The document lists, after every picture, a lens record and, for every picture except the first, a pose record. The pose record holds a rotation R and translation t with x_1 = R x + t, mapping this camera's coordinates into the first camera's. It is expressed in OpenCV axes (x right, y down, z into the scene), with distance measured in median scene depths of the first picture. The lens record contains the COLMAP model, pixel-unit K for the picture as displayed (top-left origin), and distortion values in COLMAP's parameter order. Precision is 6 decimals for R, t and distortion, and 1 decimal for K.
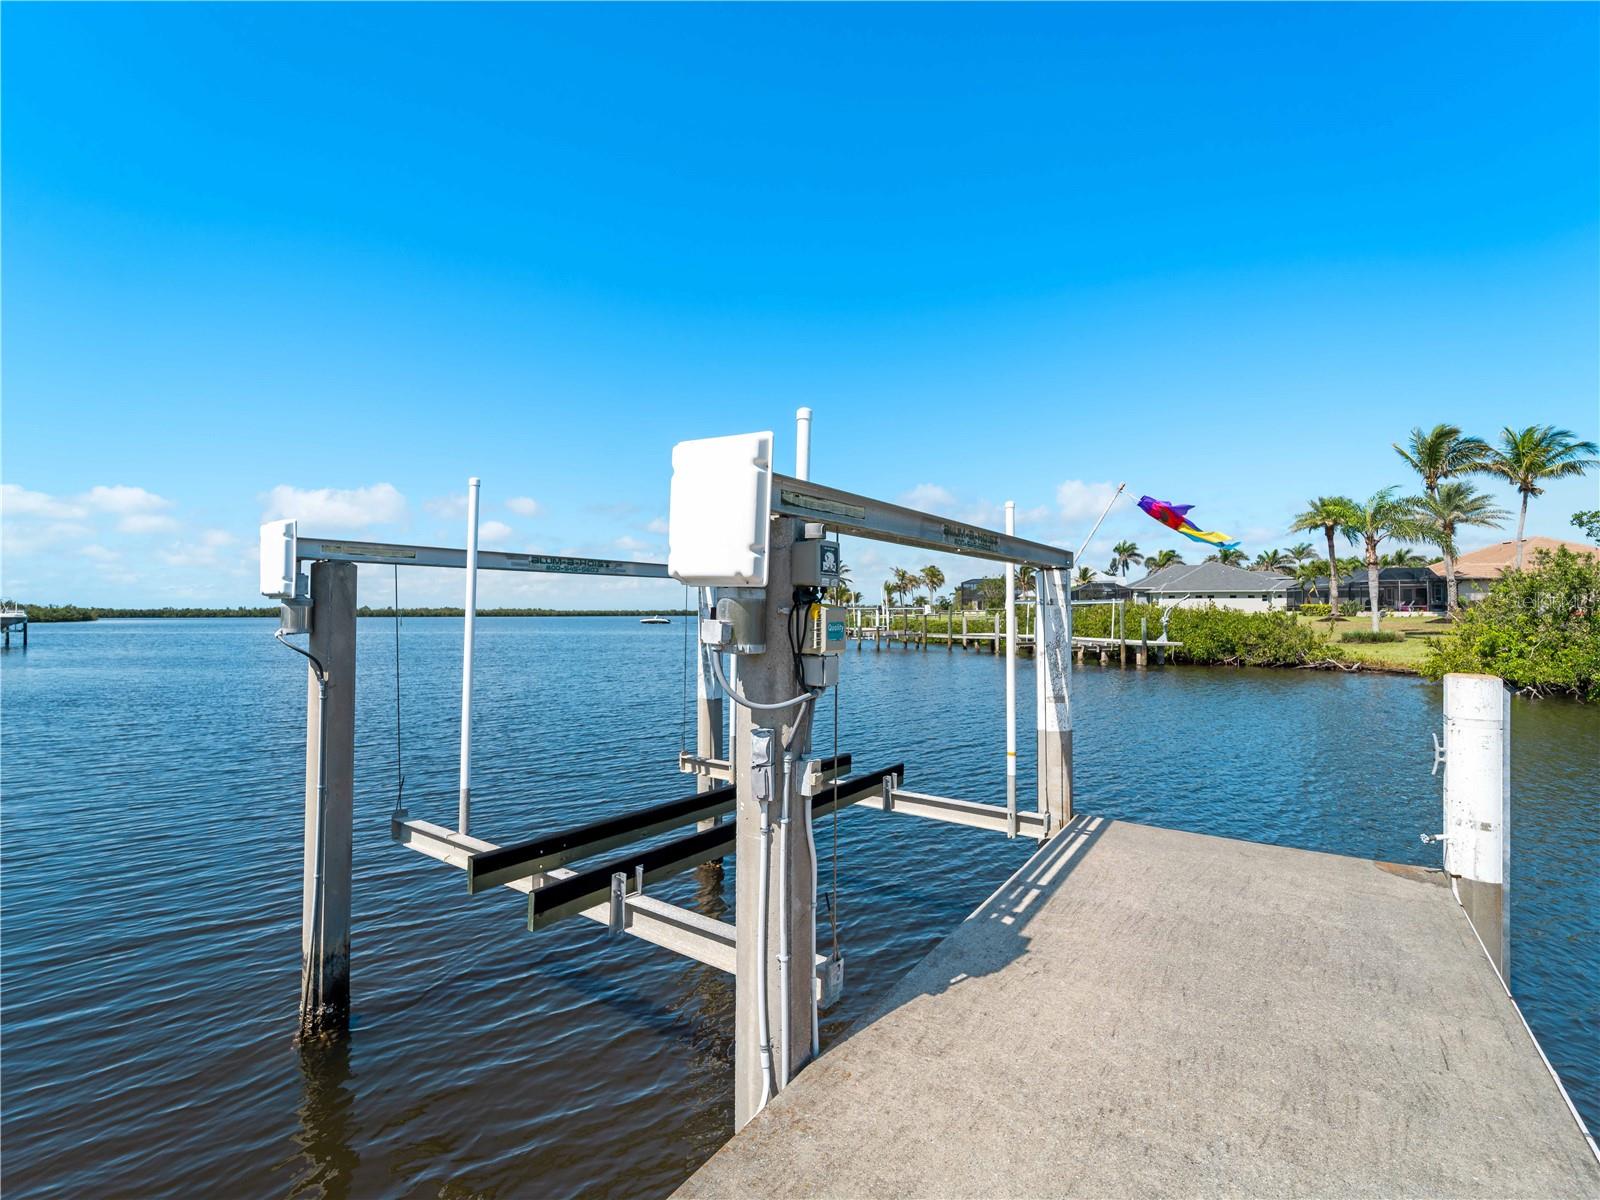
lens RADIAL K [[736.2, 0, 799.1], [0, 736.2, 634.4], [0, 0, 1]] dist [0.004182, -0.000818]
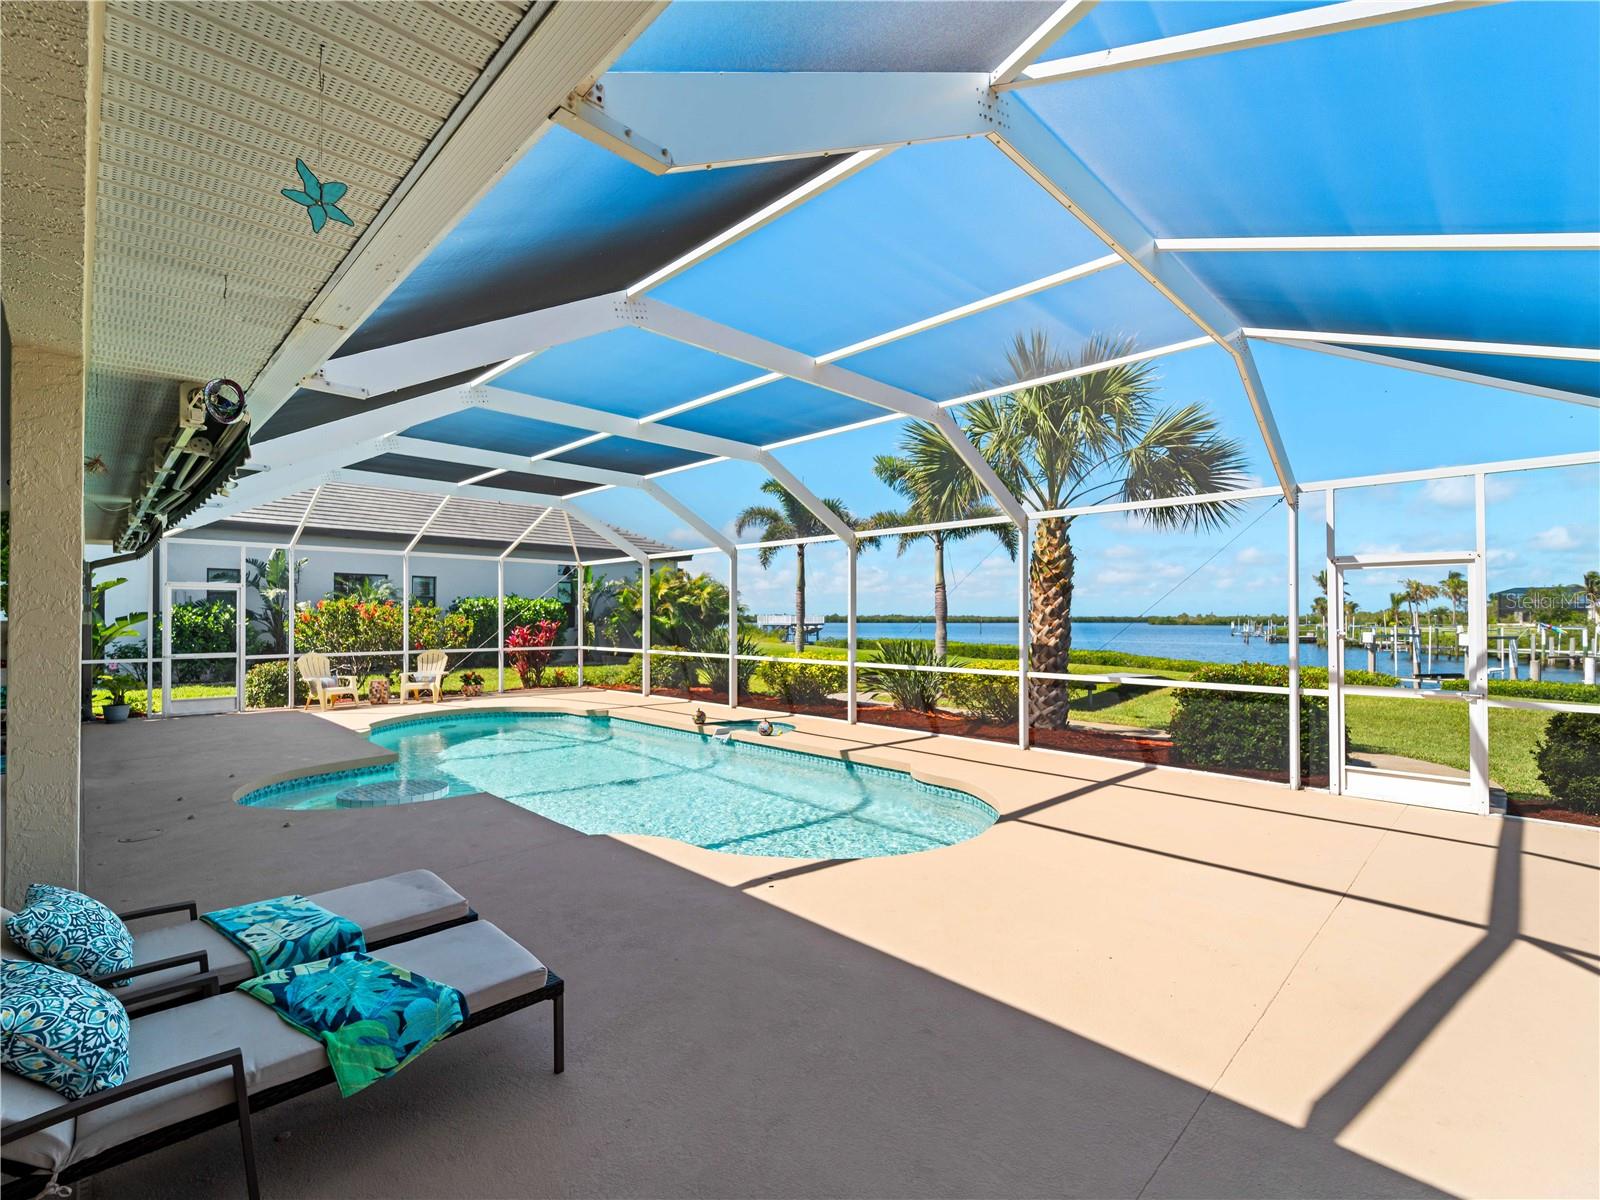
lens RADIAL K [[726.3, 0, 798.3], [0, 726.3, 610.9], [0, 0, 1]] dist [0.000546, -0.000532]
pose [[0.852820, -0.003760, -0.522191, -0.144385], [-0.016887, 0.999252, -0.034775, -0.002219], [0.521931, 0.038475, 0.852119, -0.665328]]
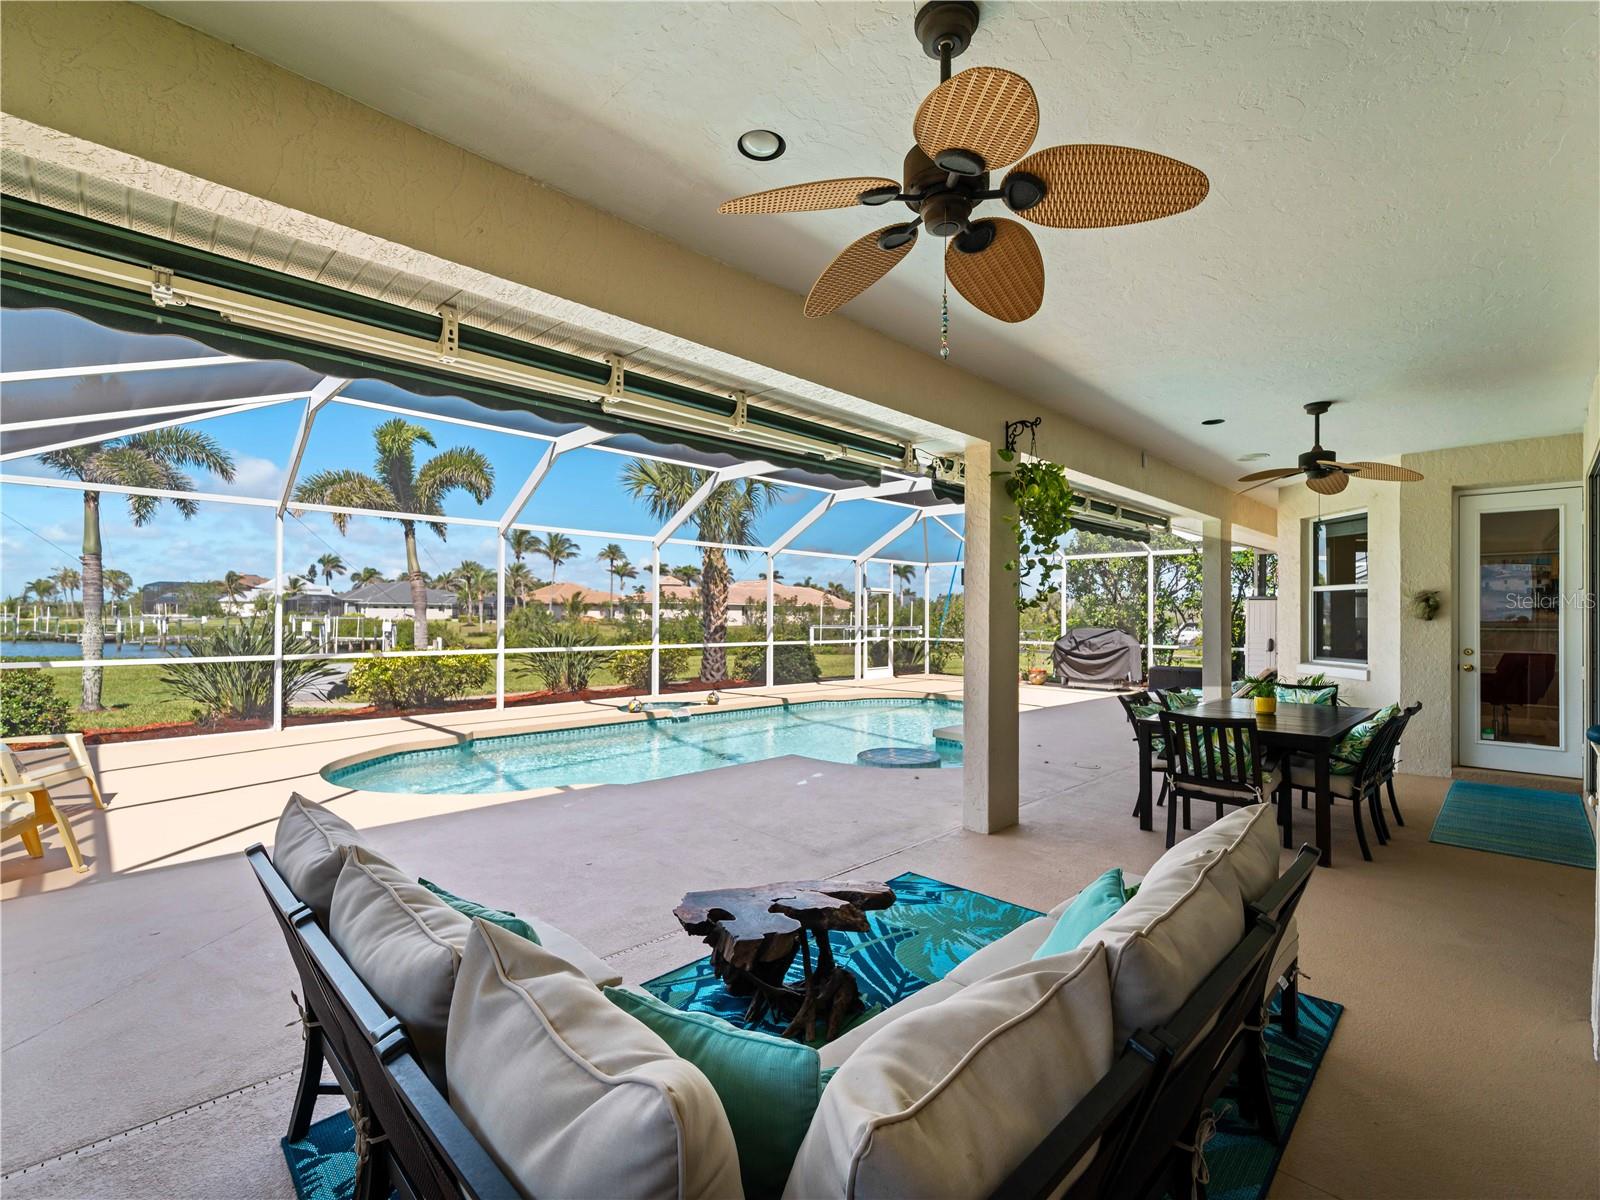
lens RADIAL K [[723.9, 0, 798.2], [0, 723.9, 604.0], [0, 0, 1]] dist [-0.000140, 0.000087]
pose [[0.522398, 0.017906, 0.852514, -0.404673], [0.017399, 0.999348, -0.031651, -0.000621], [-0.852524, 0.031367, 0.521746, -0.652742]]
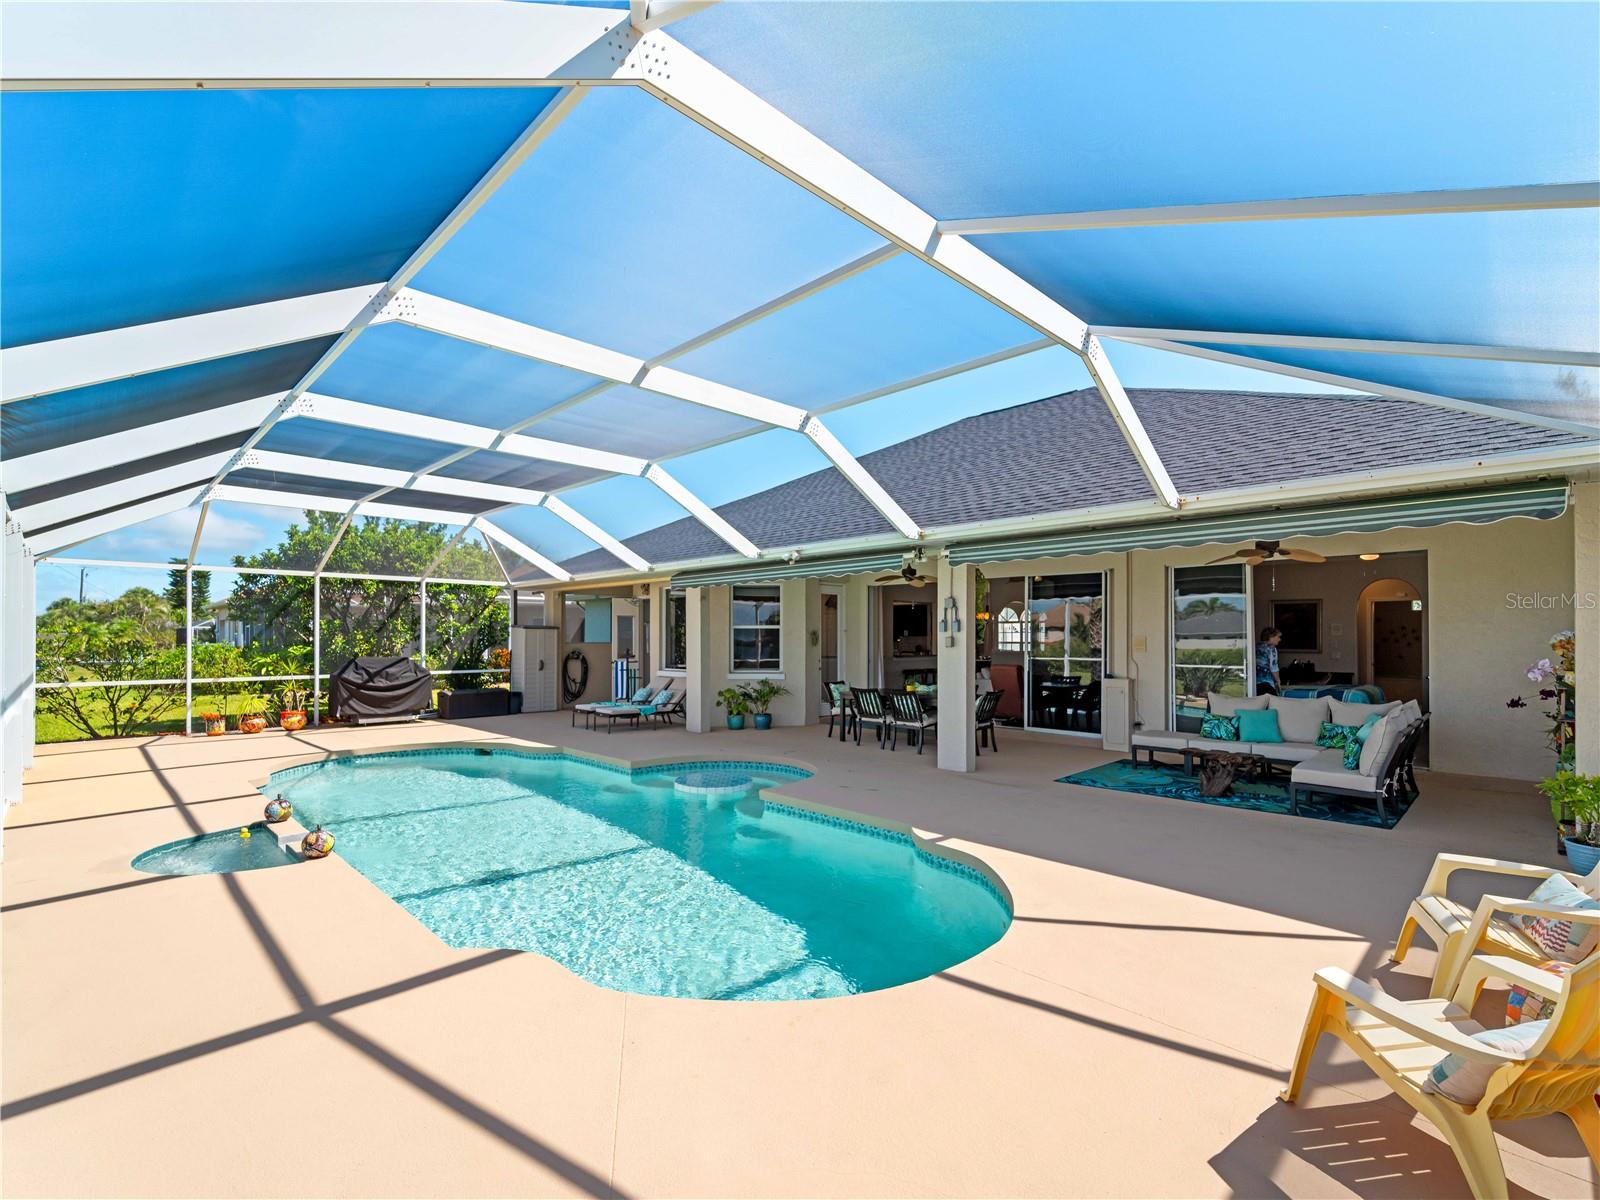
lens RADIAL K [[736.2, 0, 799.1], [0, 736.2, 634.4], [0, 0, 1]] dist [0.004182, -0.000818]
pose [[-0.850964, 0.002724, 0.525217, -0.368914], [0.016134, 0.999650, 0.020956, -0.008826], [-0.524976, 0.026307, -0.850710, -0.468708]]
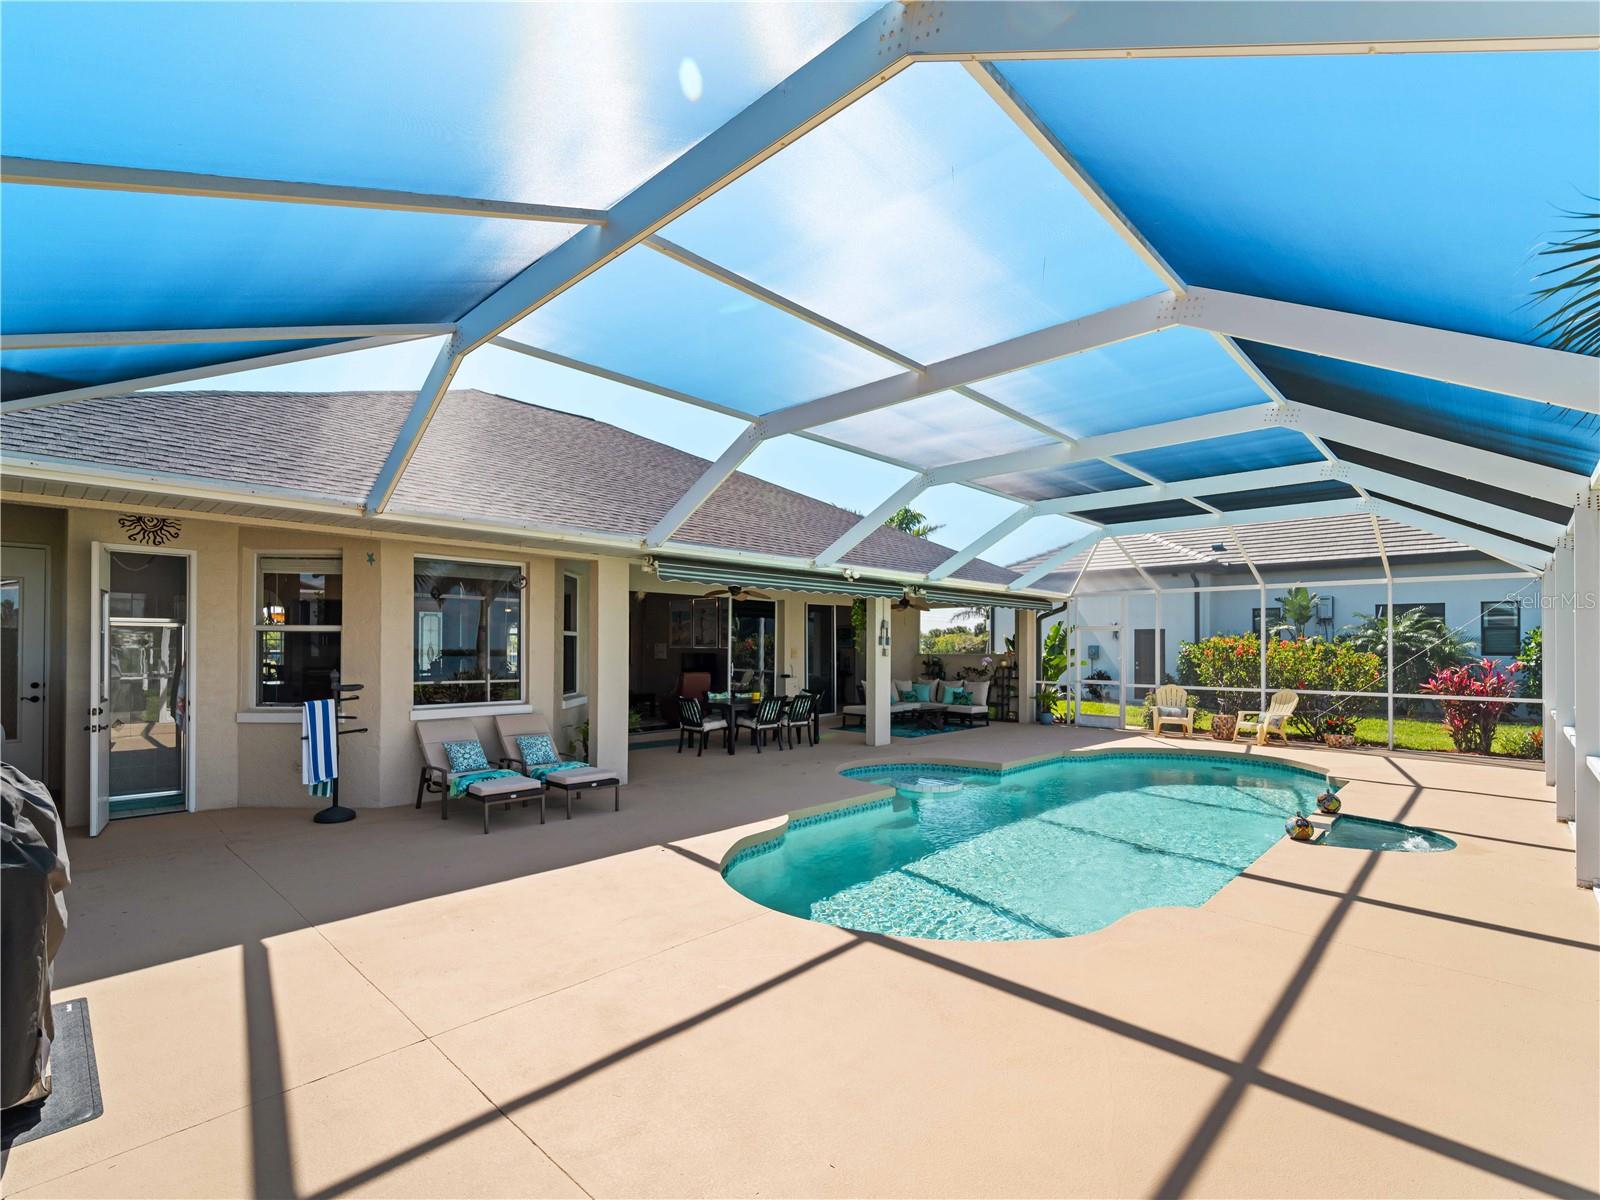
lens RADIAL K [[742.4, 0, 805.4], [0, 742.4, 647.6], [0, 0, 1]] dist [0.002525, -0.000805]
pose [[-0.499421, -0.002767, -0.866355, -0.104059], [-0.030565, 0.999429, 0.014427, -0.007339], [0.865820, 0.033686, -0.499220, -0.530636]]
